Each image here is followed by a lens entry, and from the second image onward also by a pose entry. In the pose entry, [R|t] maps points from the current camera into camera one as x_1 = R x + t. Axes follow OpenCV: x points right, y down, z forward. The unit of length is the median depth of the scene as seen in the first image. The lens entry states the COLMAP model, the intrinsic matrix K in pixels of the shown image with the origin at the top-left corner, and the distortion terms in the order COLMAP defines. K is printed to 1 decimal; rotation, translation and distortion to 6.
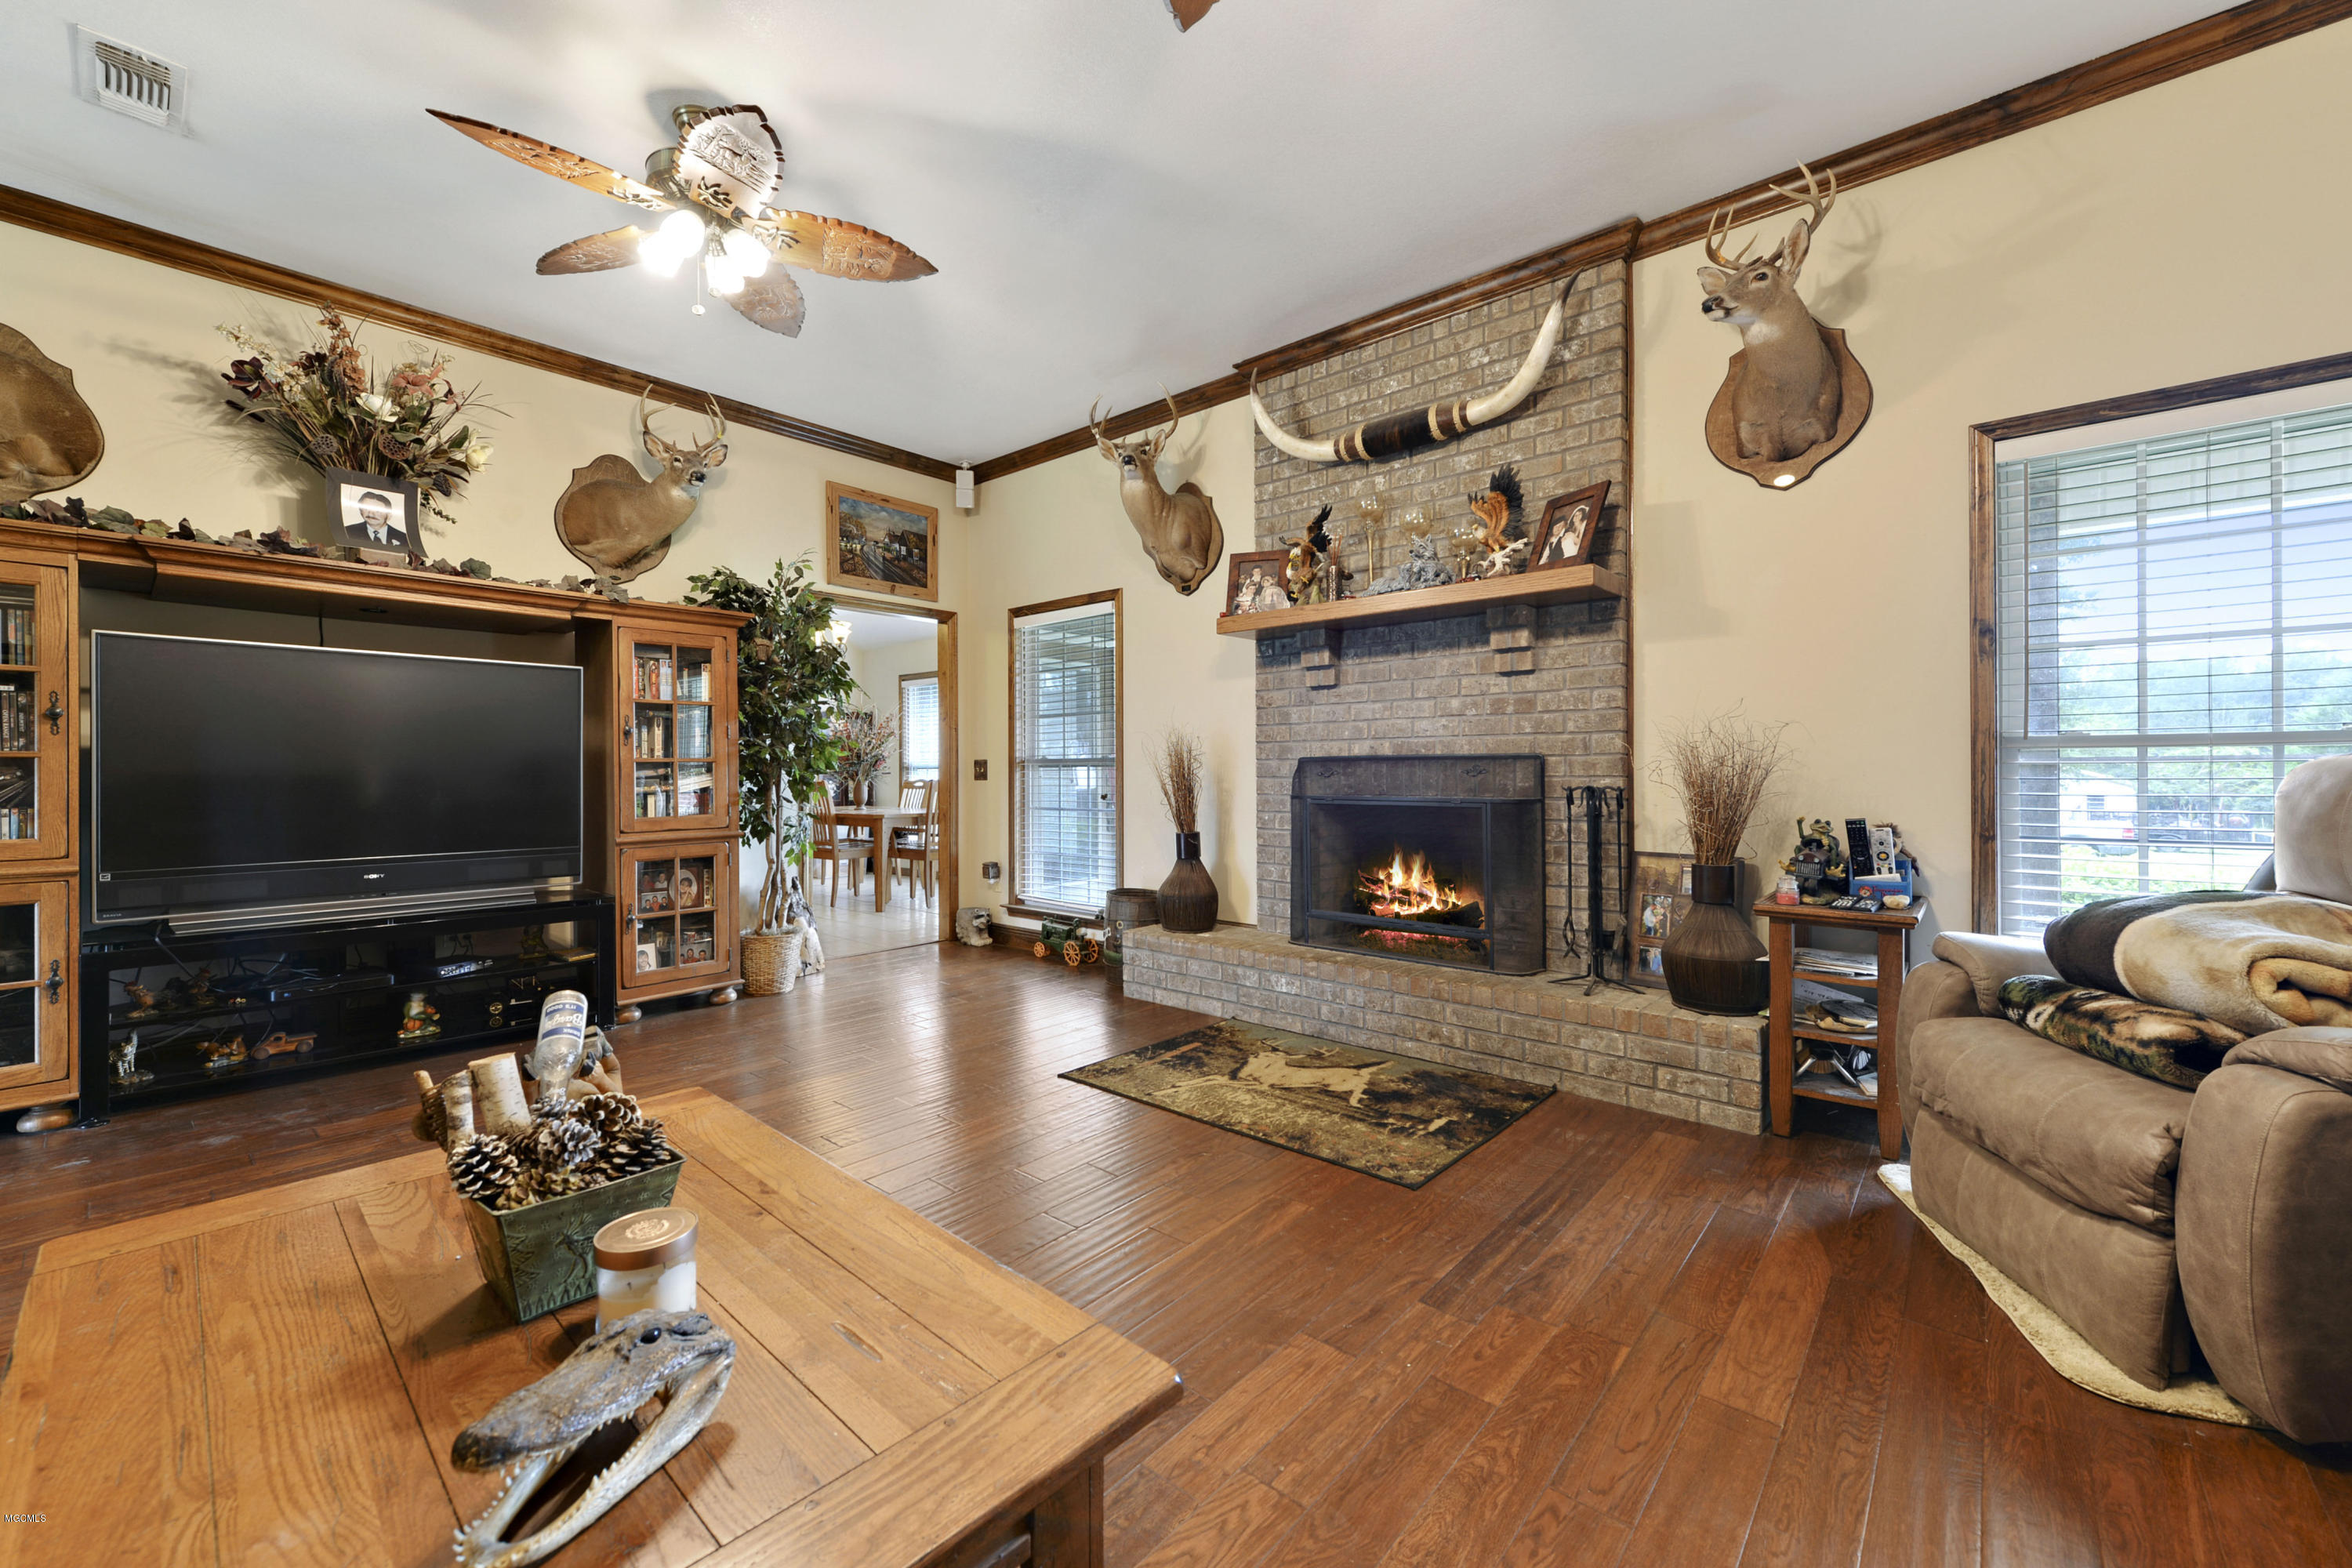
lens RADIAL K [[921.7, 0, 1173.8], [0, 921.7, 772.1], [0, 0, 1]] dist [-0.000640, -0.000106]
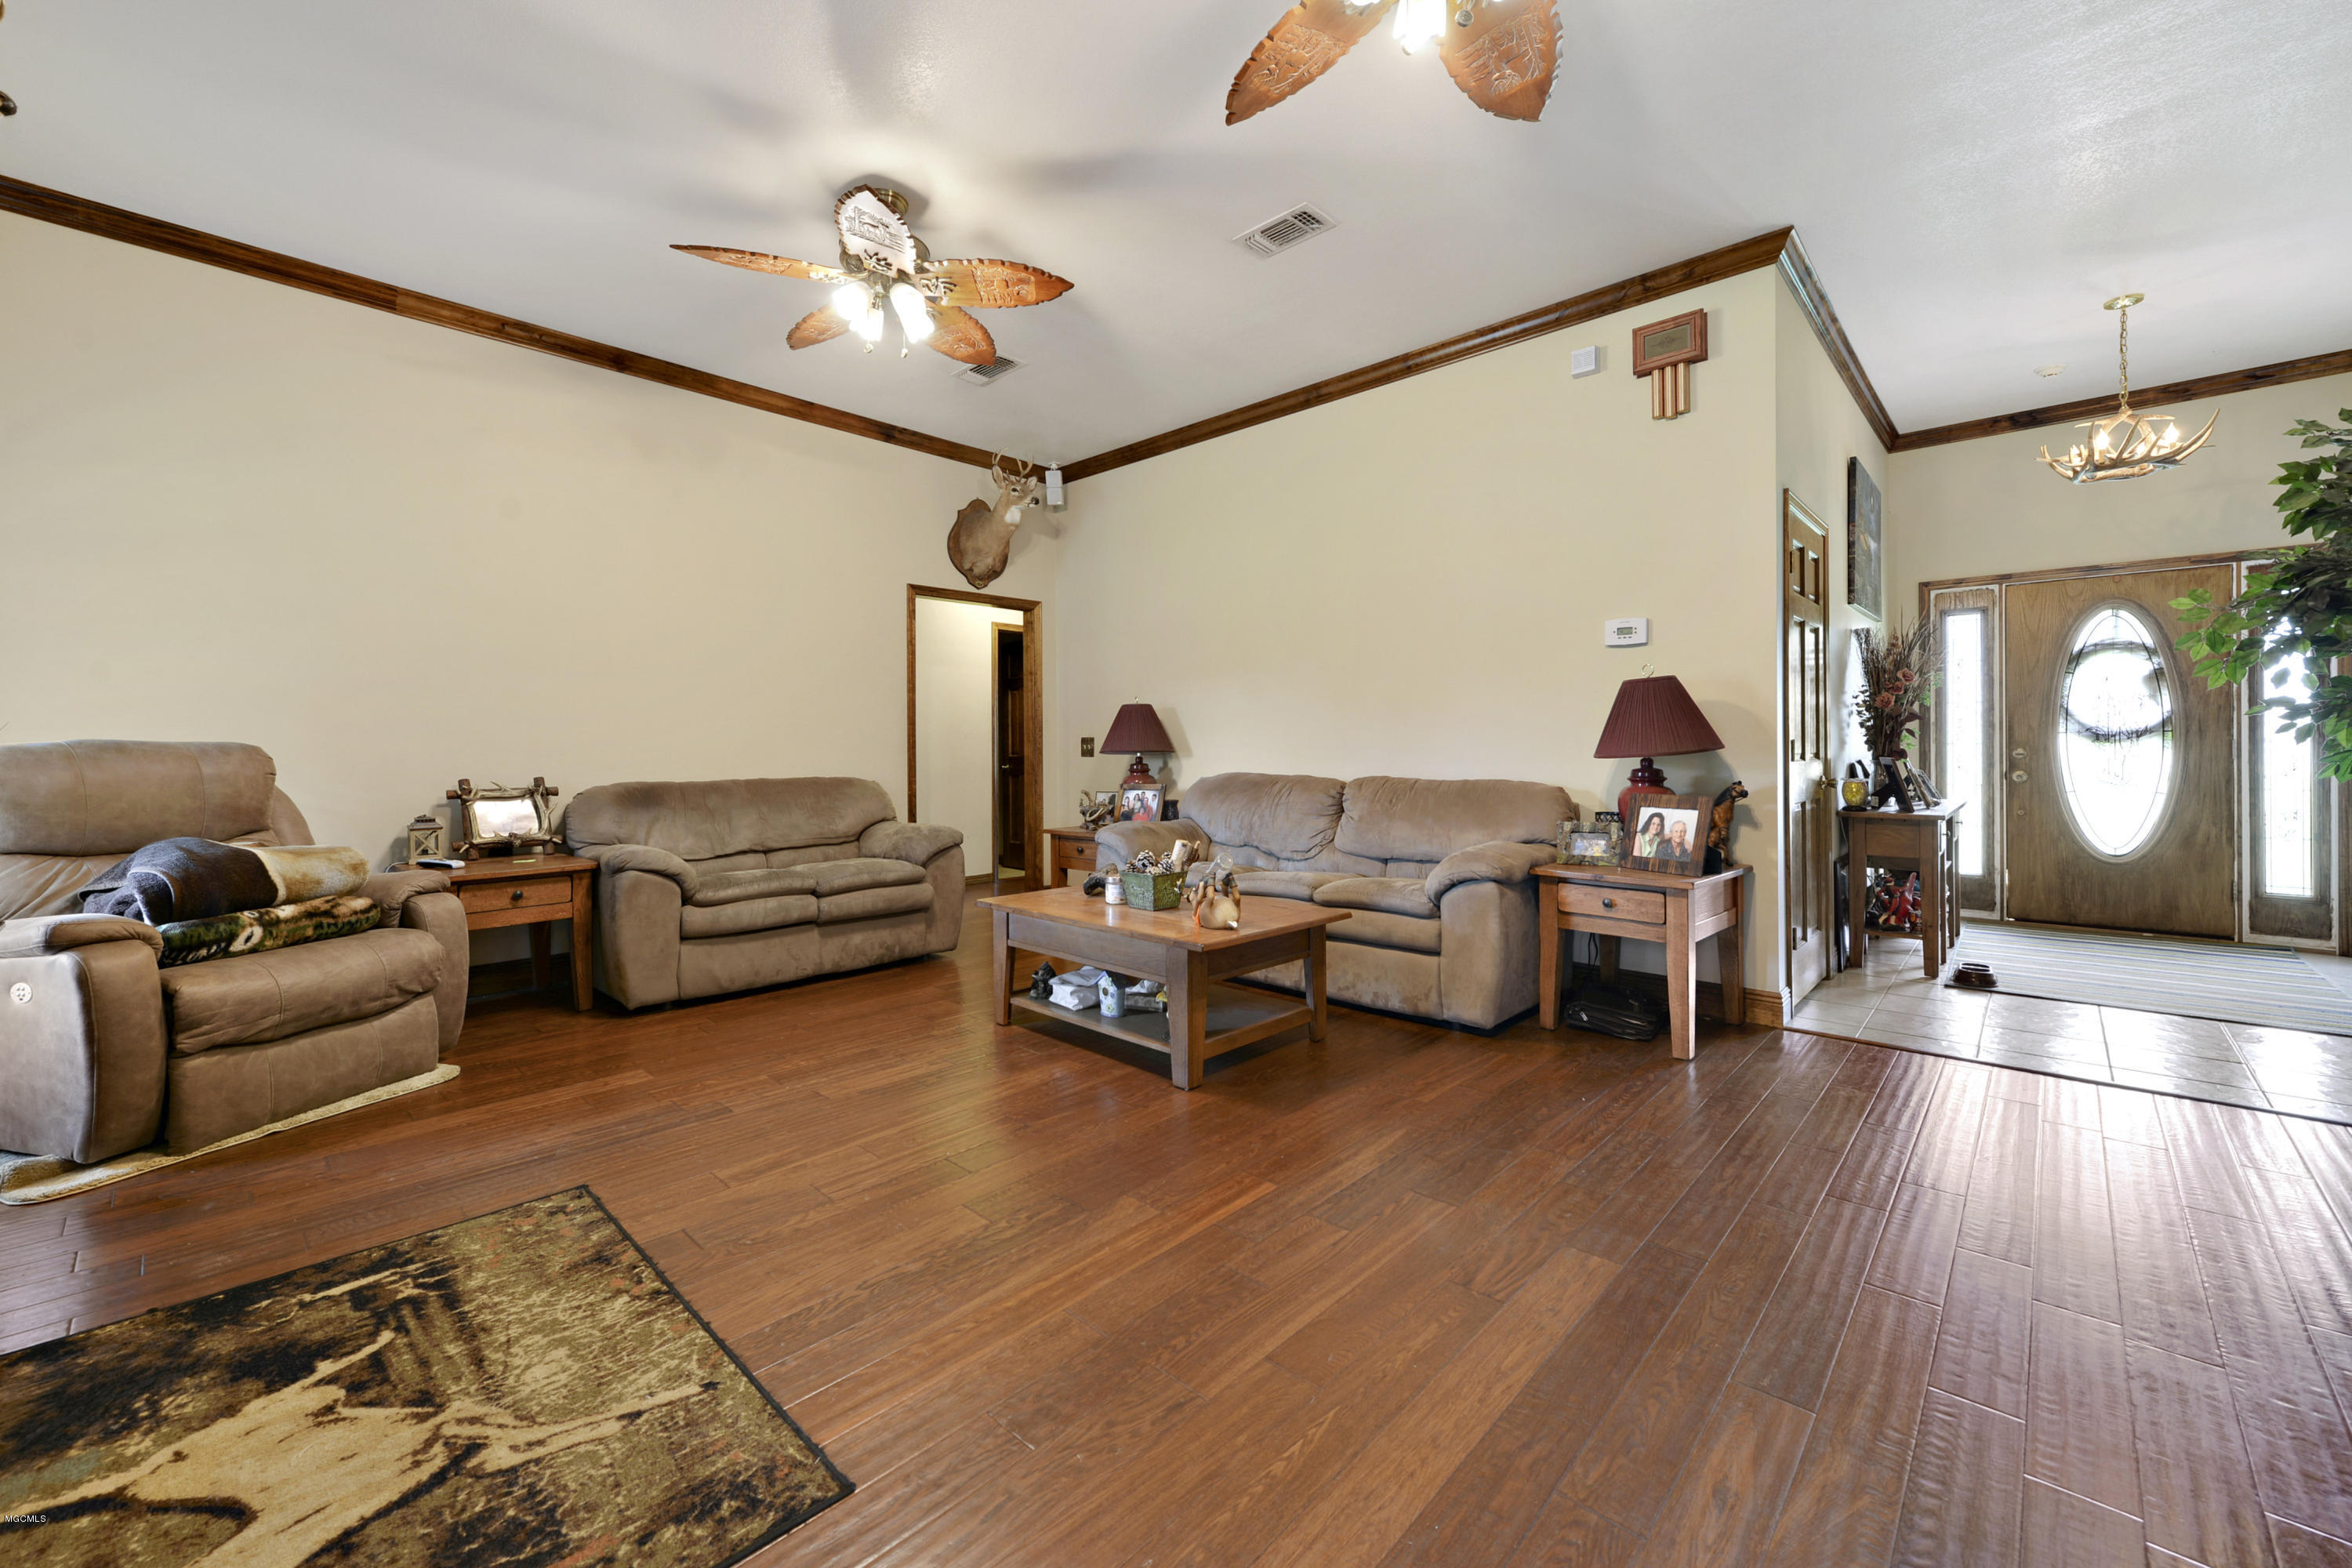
lens RADIAL K [[921.7, 0, 1200.3], [0, 921.7, 739.3], [0, 0, 1]] dist [-0.000640, -0.000106]
pose [[-0.999822, 0.004115, 0.018410, -0.315956], [0.004192, 0.999983, 0.004111, -0.013983], [-0.018392, 0.004187, -0.999822, 1.523134]]
